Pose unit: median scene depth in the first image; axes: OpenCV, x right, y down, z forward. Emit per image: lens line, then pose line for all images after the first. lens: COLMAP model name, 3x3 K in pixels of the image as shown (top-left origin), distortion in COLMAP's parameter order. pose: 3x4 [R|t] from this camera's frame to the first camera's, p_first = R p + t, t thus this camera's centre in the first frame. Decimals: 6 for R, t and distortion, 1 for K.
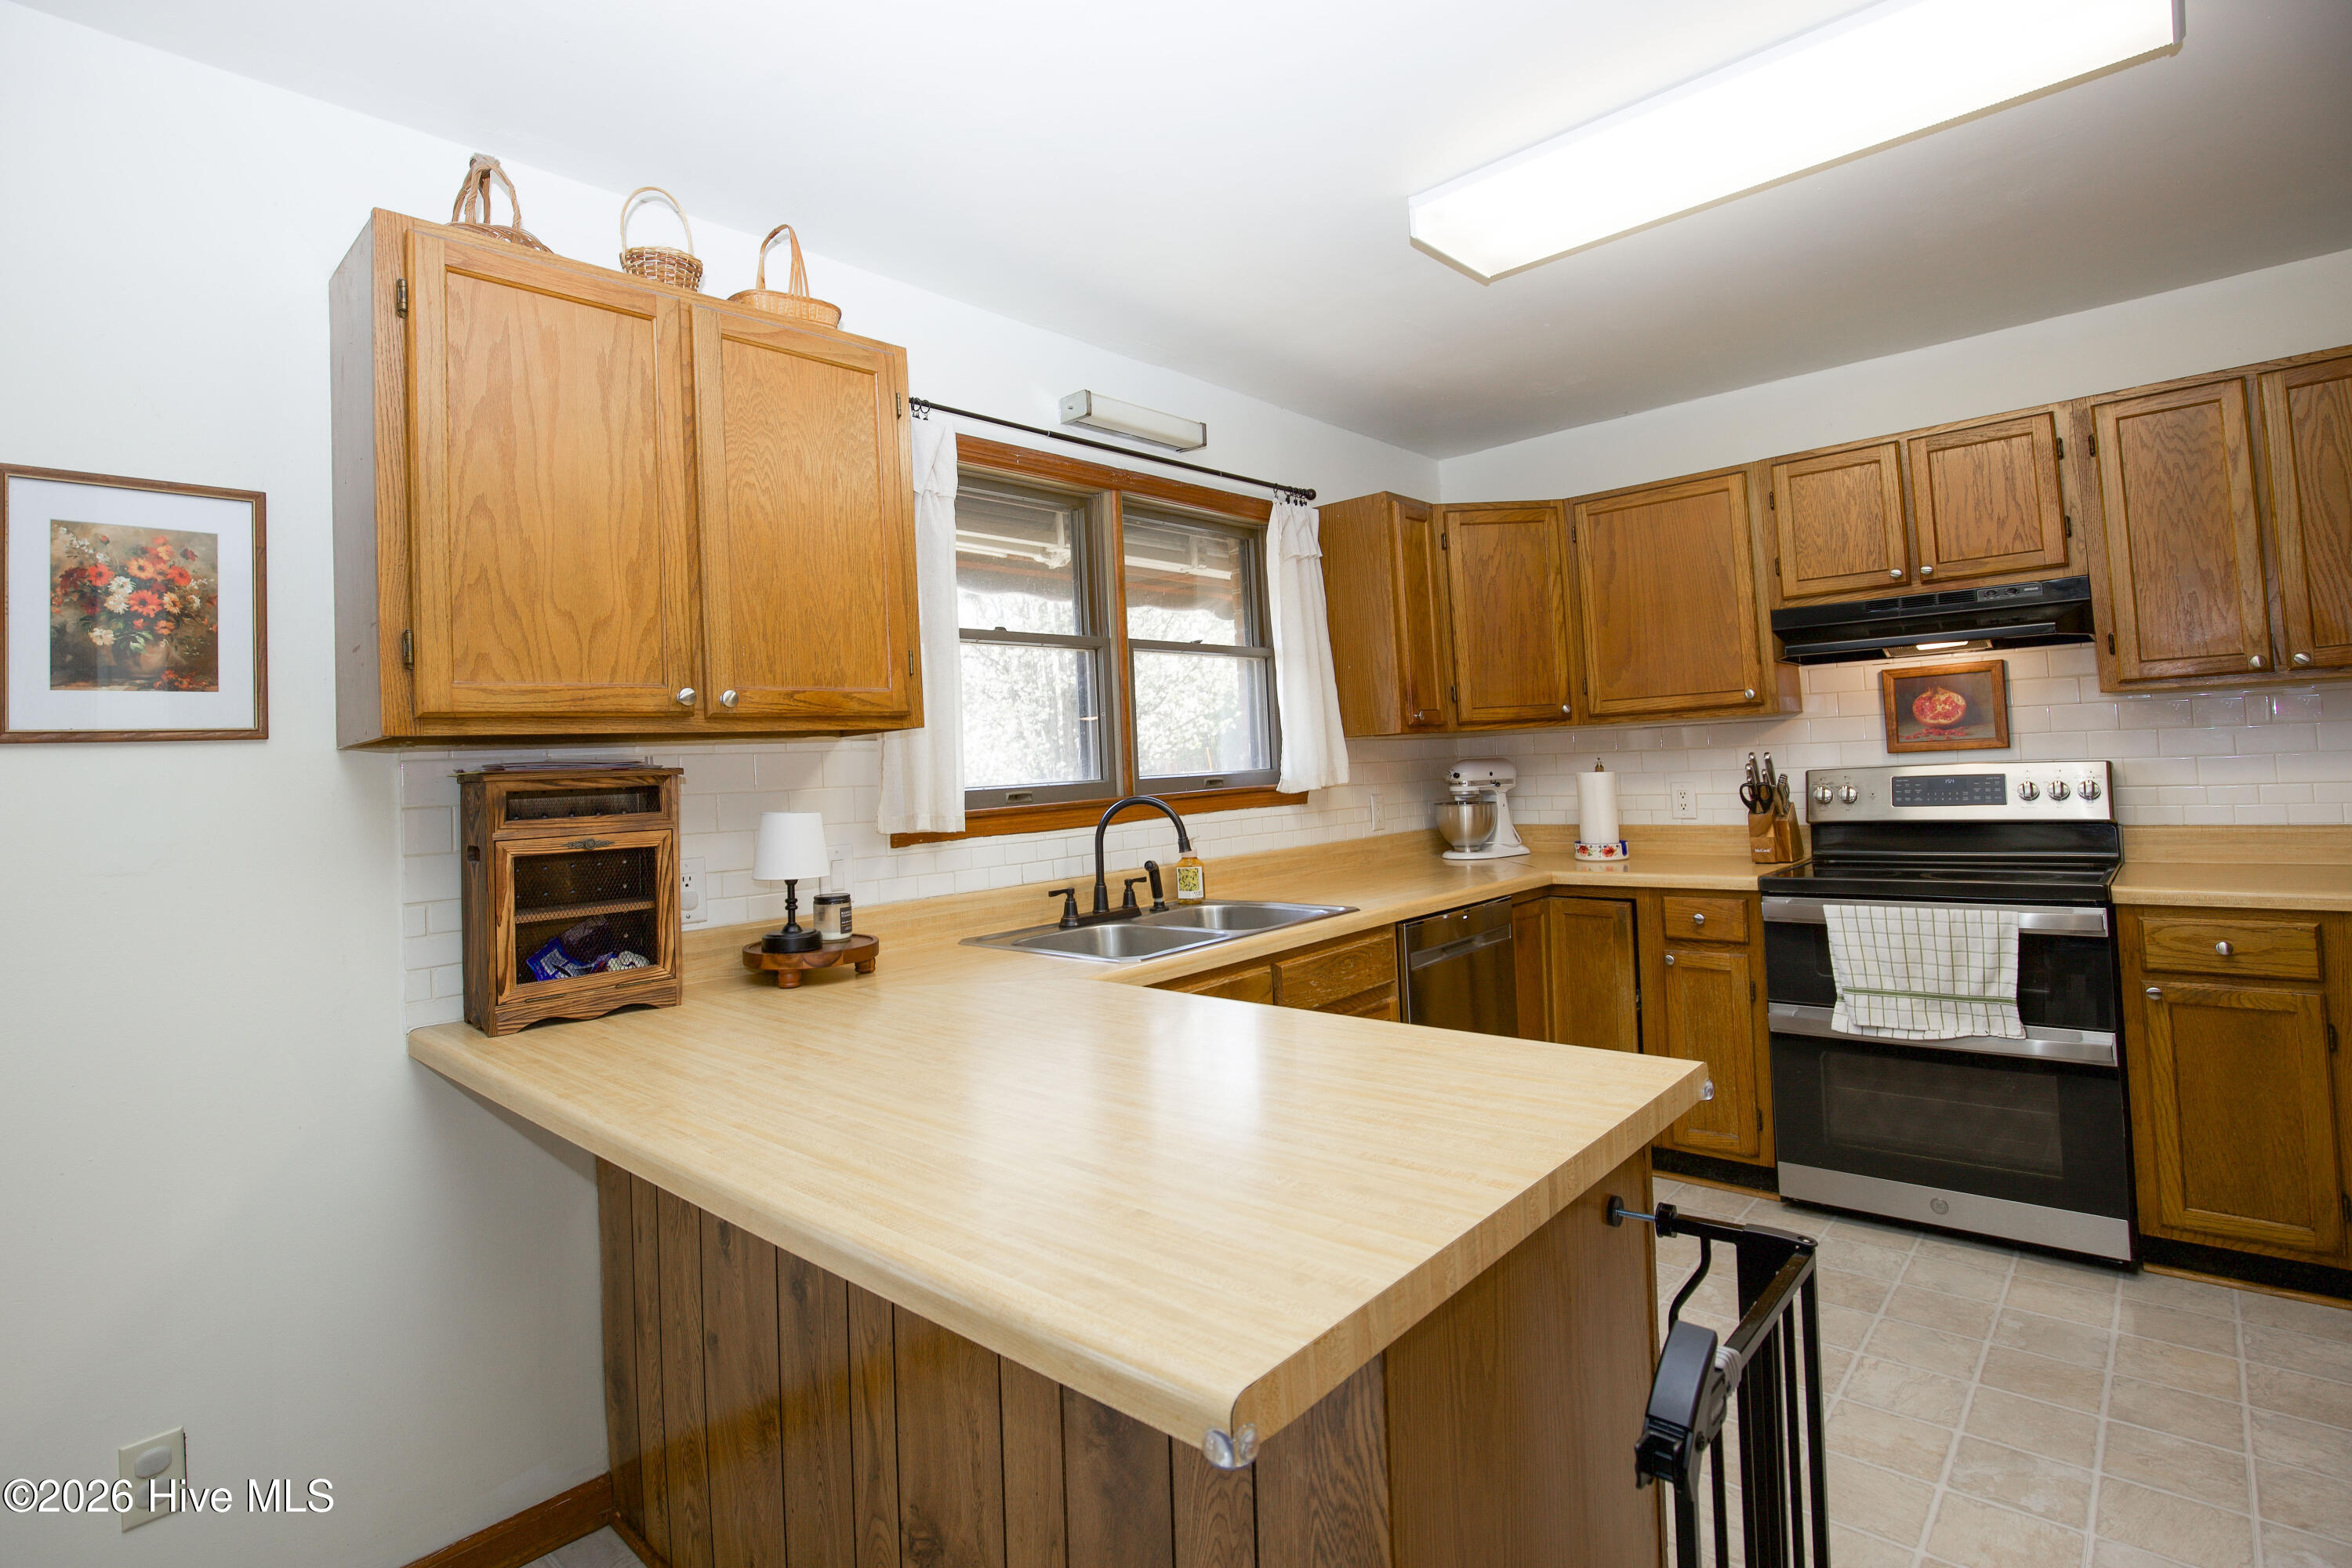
lens RADIAL K [[1148.7, 0, 1157.3], [0, 1148.7, 707.4], [0, 0, 1]] dist [-0.034941, 0.006906]
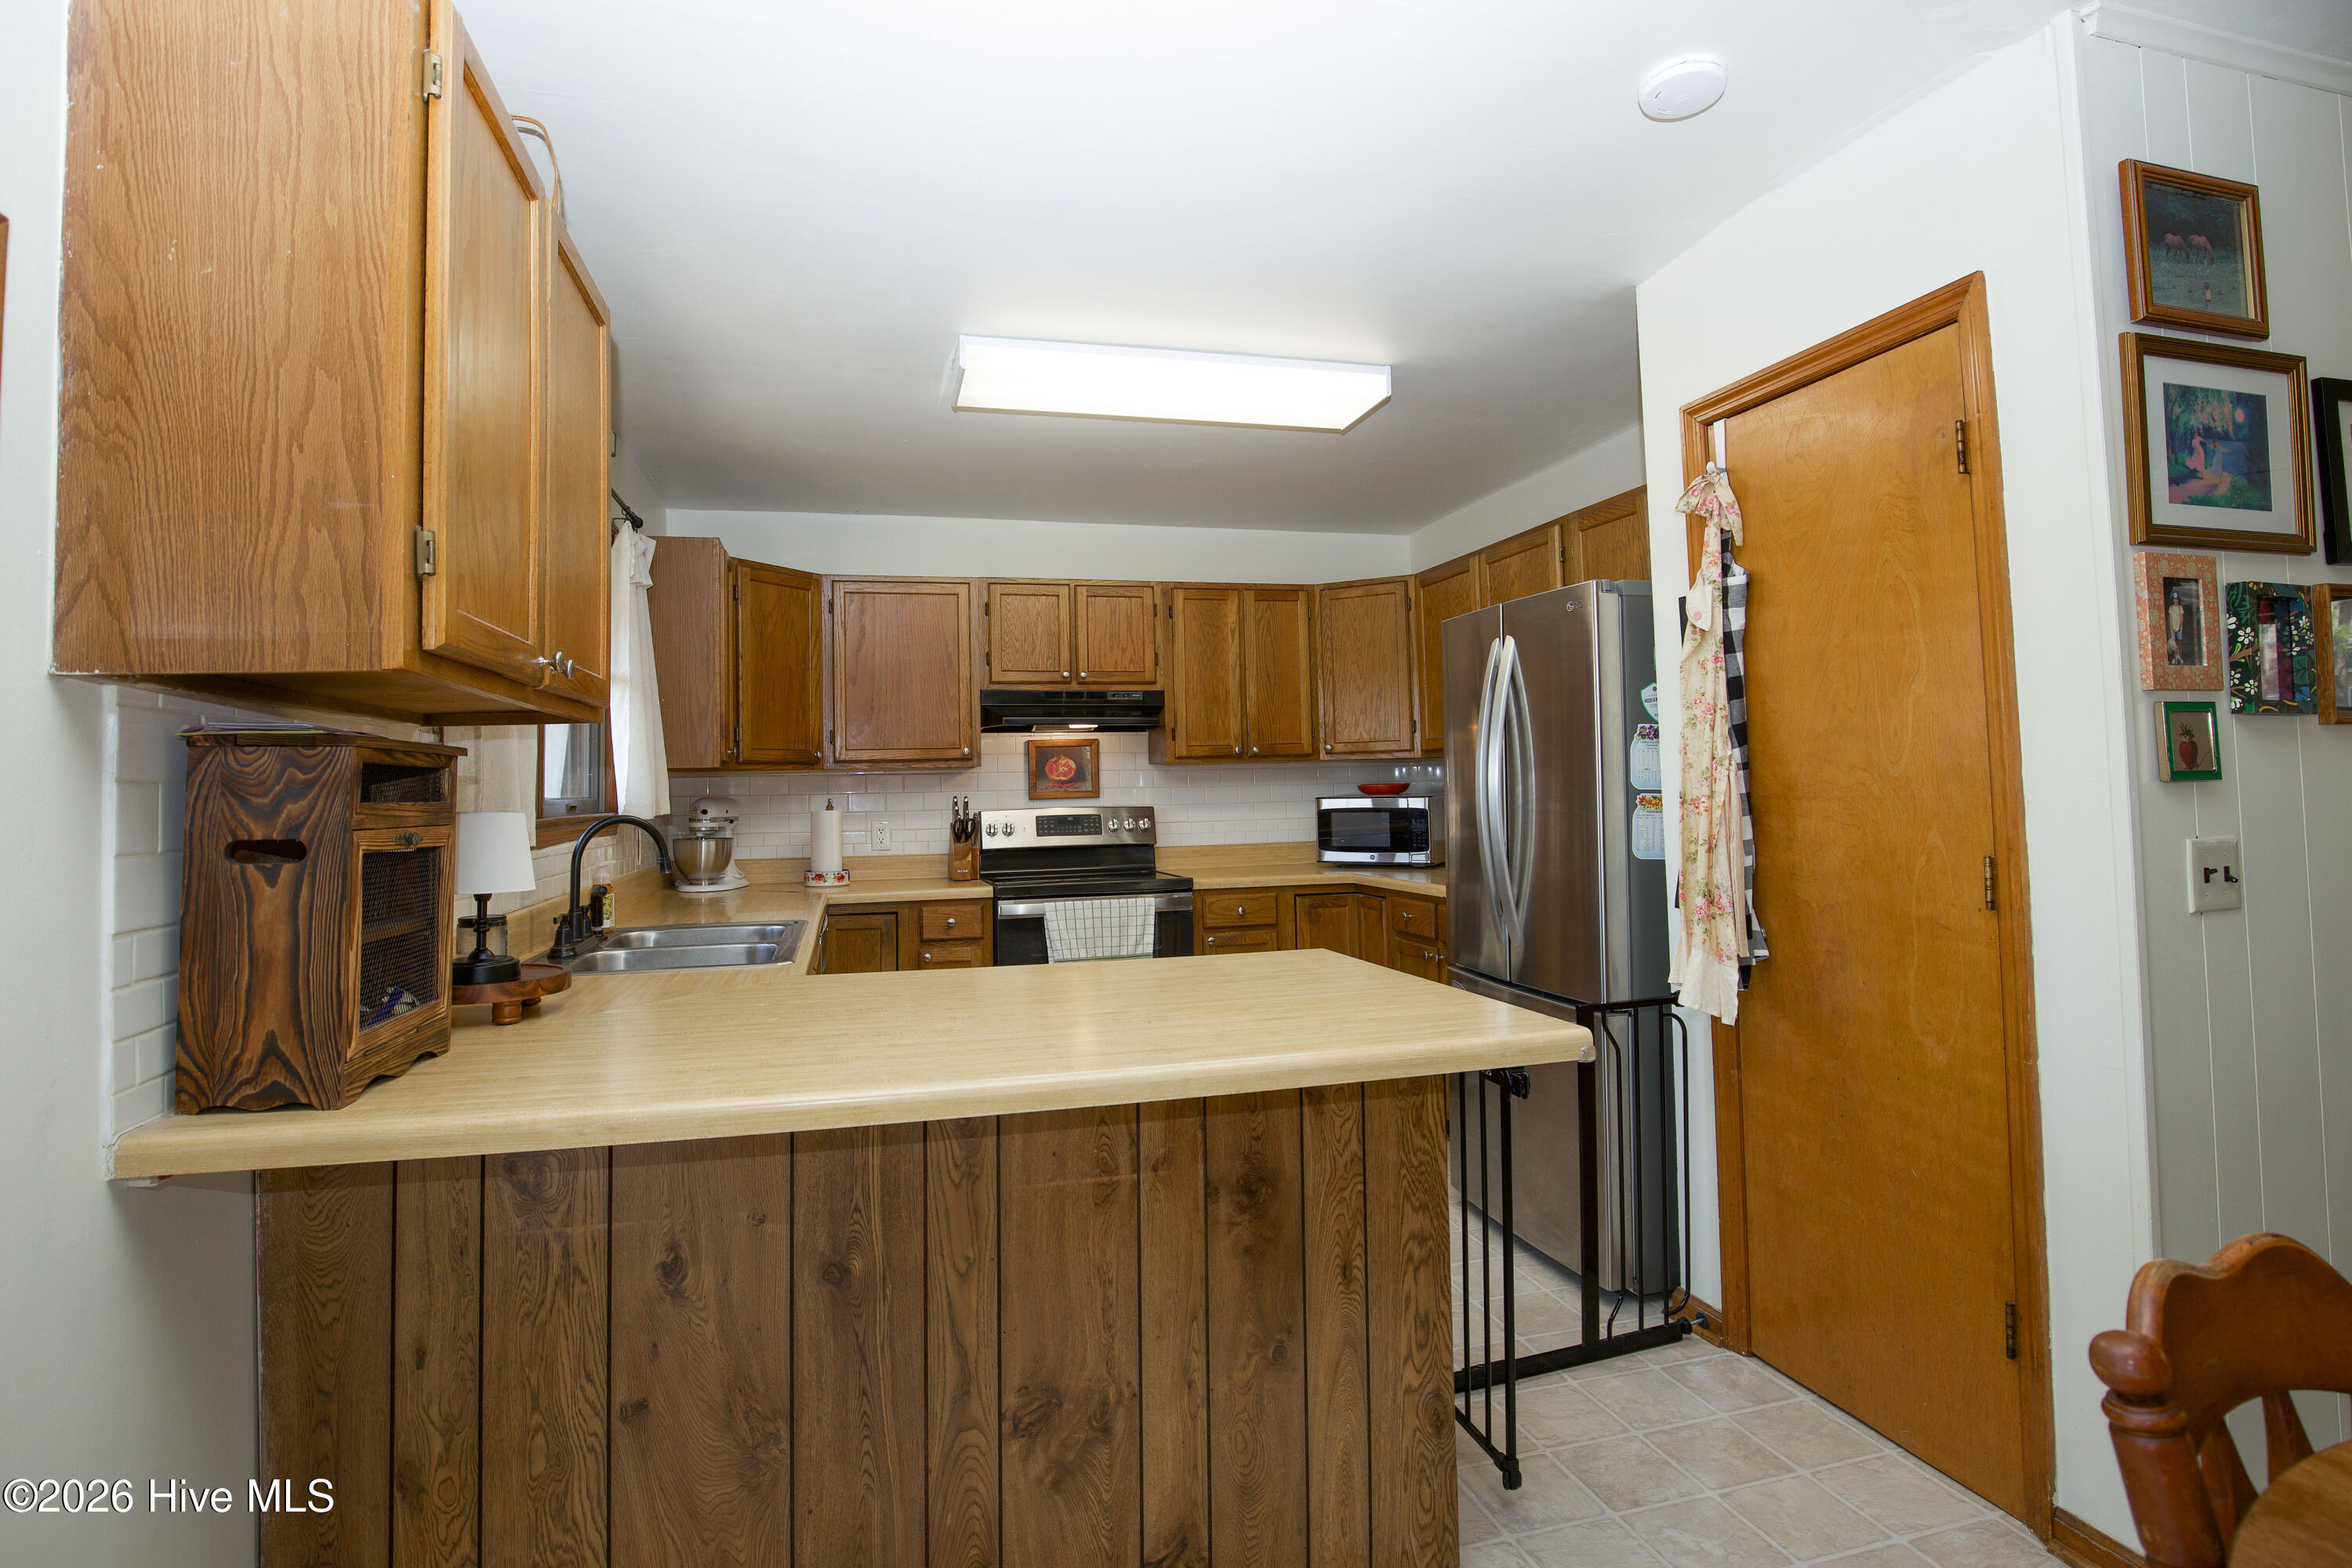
lens RADIAL K [[1144.8, 0, 1143.3], [0, 1144.8, 727.5], [0, 0, 1]] dist [-0.029079, 0.000016]
pose [[0.545352, 0.082111, 0.834175, -0.562797], [-0.045906, 0.996623, -0.068090, 0.049294], [-0.836949, -0.001160, 0.547280, 0.123438]]
